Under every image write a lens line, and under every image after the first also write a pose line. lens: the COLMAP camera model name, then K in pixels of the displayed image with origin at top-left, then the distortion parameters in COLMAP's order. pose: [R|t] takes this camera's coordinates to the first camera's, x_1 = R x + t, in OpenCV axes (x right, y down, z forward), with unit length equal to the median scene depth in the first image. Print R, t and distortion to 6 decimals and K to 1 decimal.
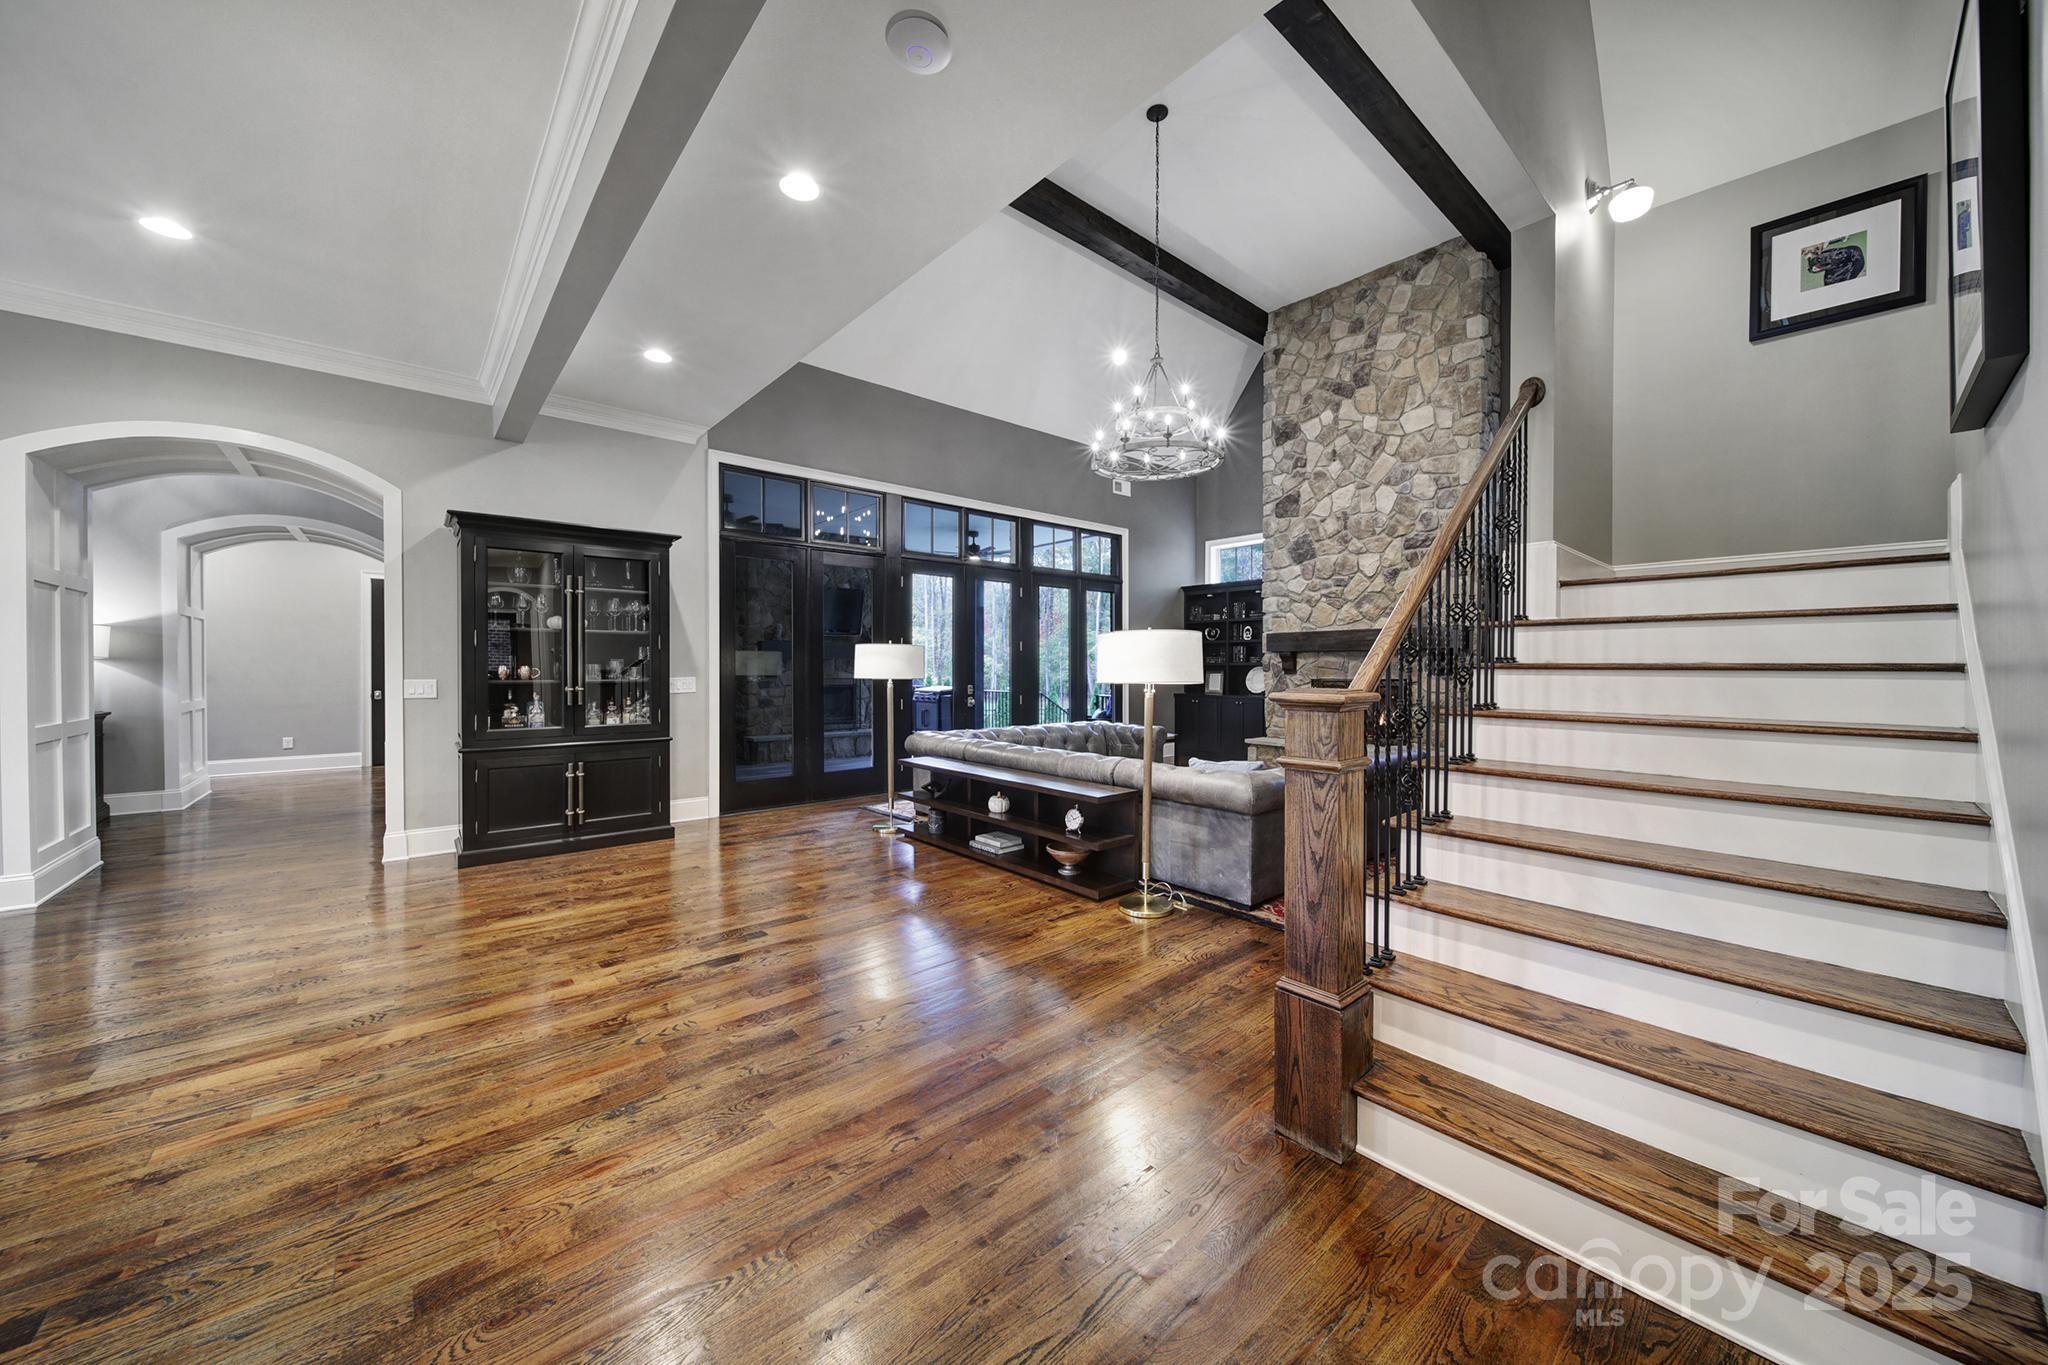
lens RADIAL K [[718.3, 0, 1023.4], [0, 718.3, 671.2], [0, 0, 1]] dist [-0.002294, -0.000615]
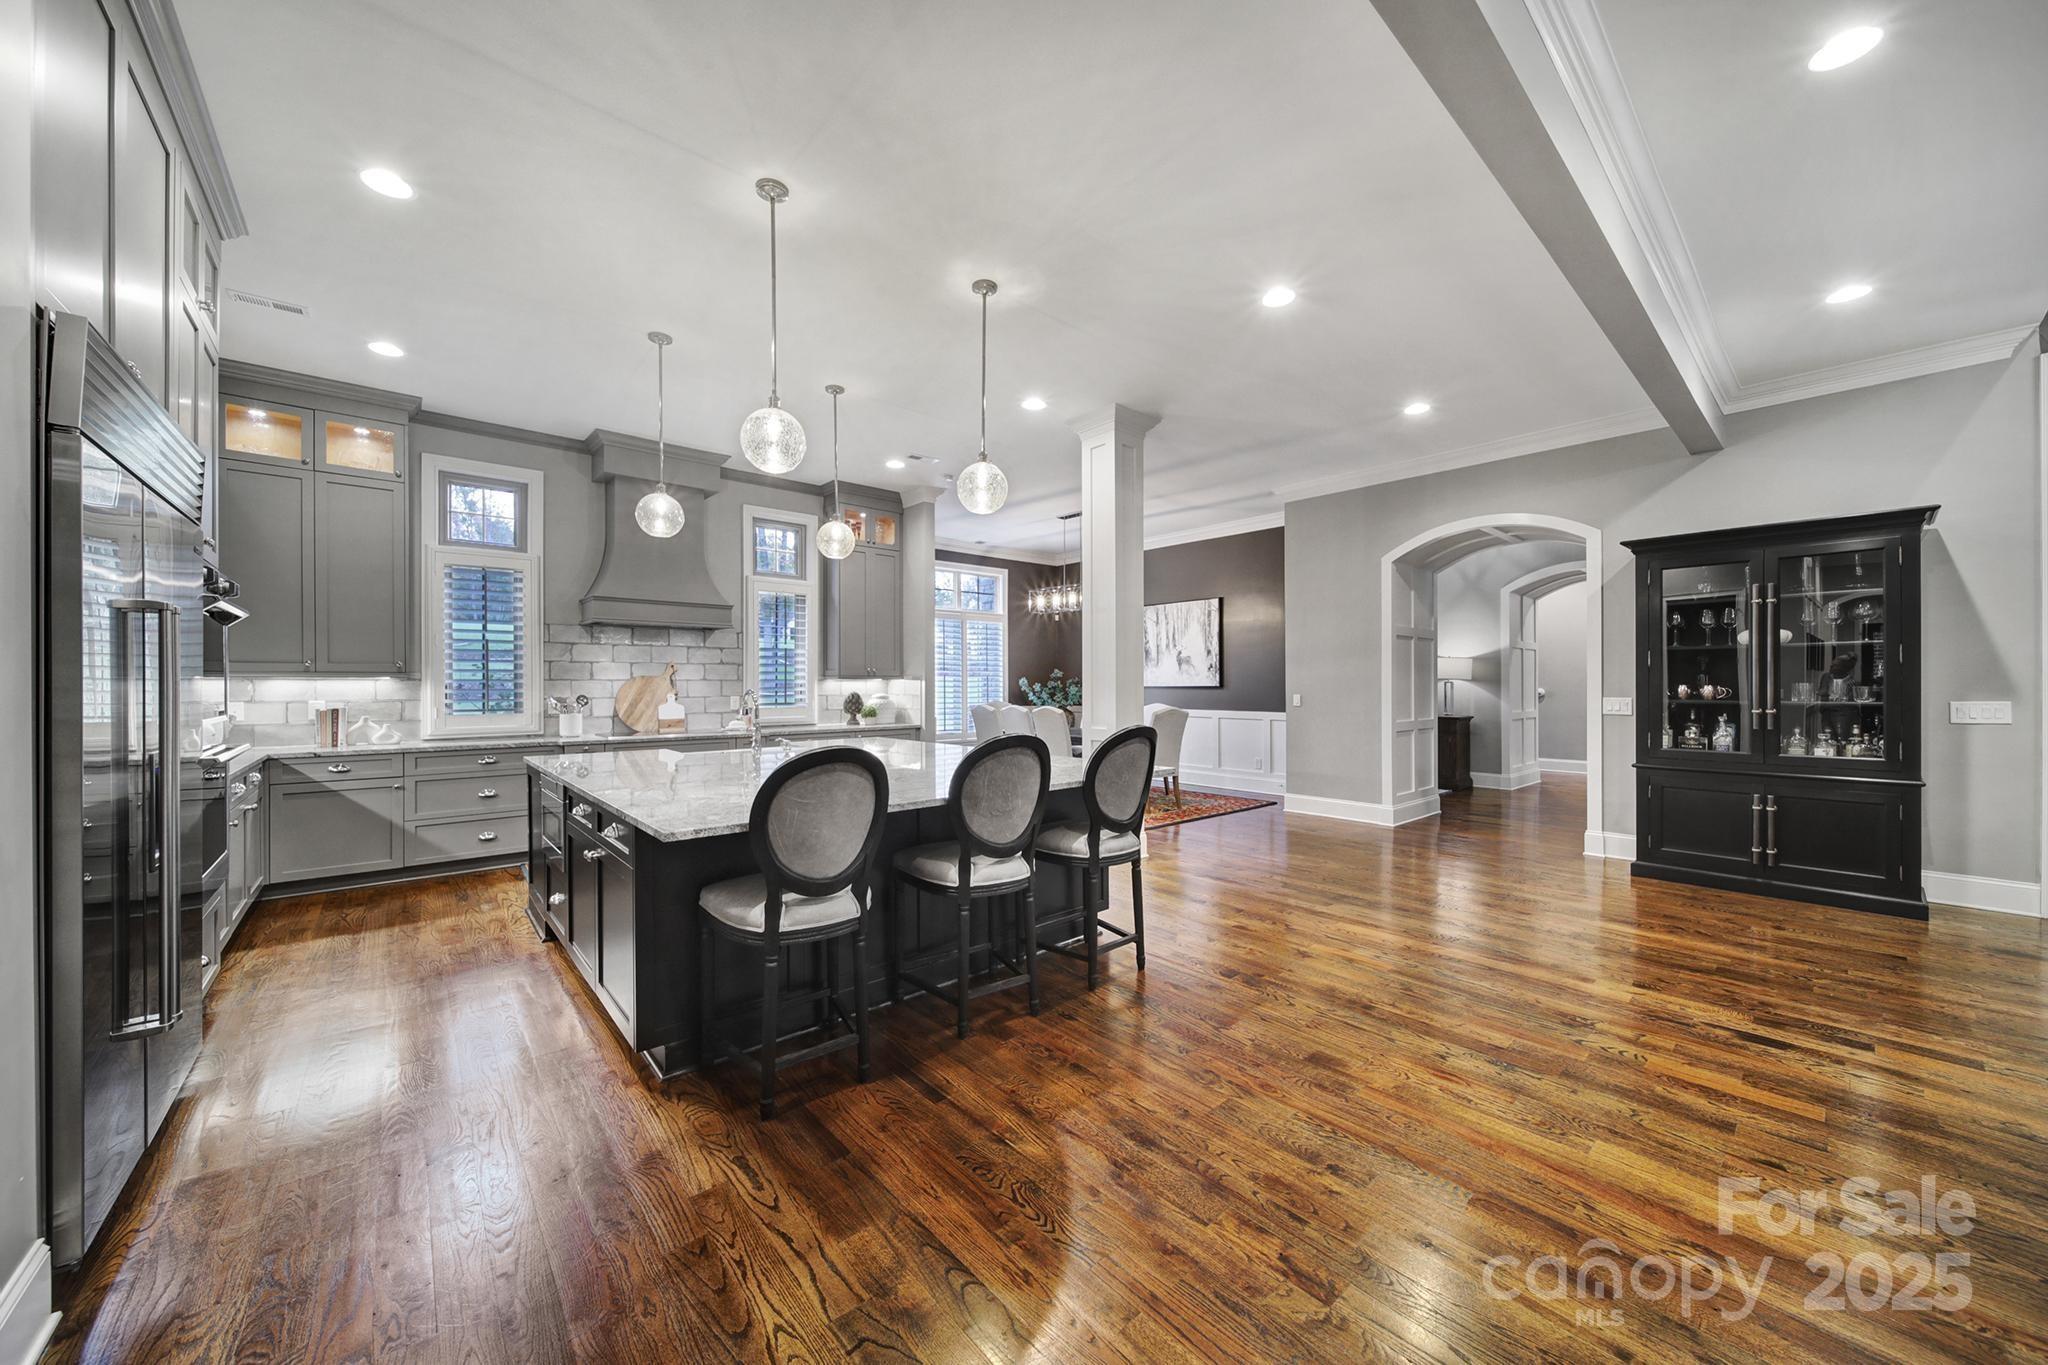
lens RADIAL K [[718.3, 0, 1026.9], [0, 718.3, 688.5], [0, 0, 1]] dist [-0.002294, -0.000615]
pose [[0.003564, 0.004740, -0.999982, 0.235130], [-0.004902, 0.999977, 0.004723, -0.003053], [0.999982, 0.004885, 0.003587, 0.080174]]
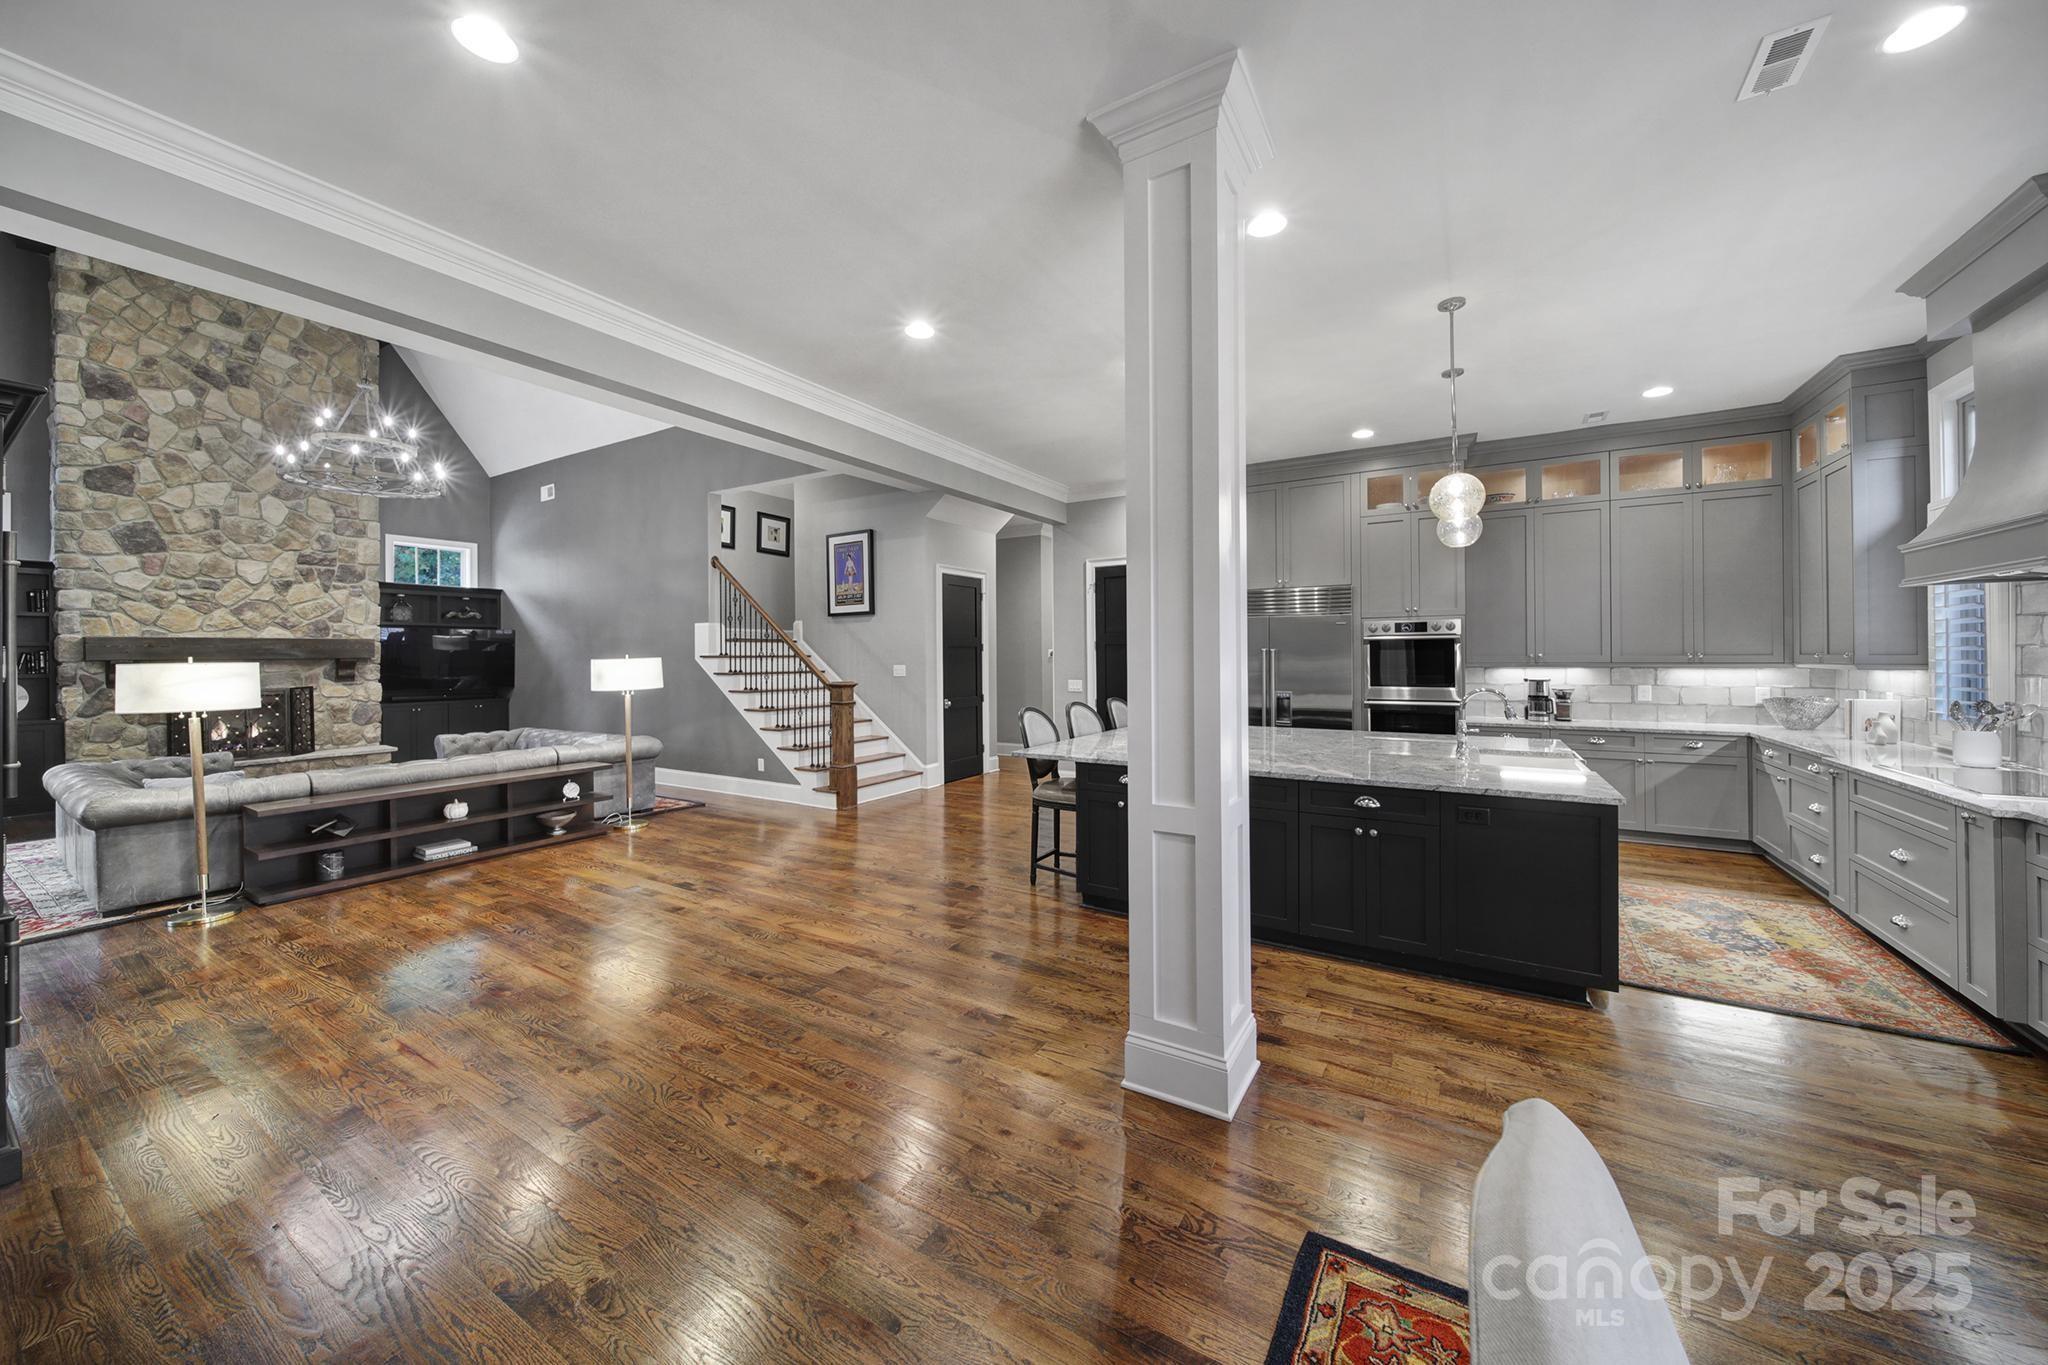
lens RADIAL K [[718.3, 0, 1027.8], [0, 718.3, 655.7], [0, 0, 1]] dist [-0.002294, -0.000615]
pose [[-0.304035, -0.001027, 0.952660, -1.181264], [0.011945, 0.999917, 0.004890, -0.039546], [-0.952586, 0.012866, -0.303997, 0.443403]]
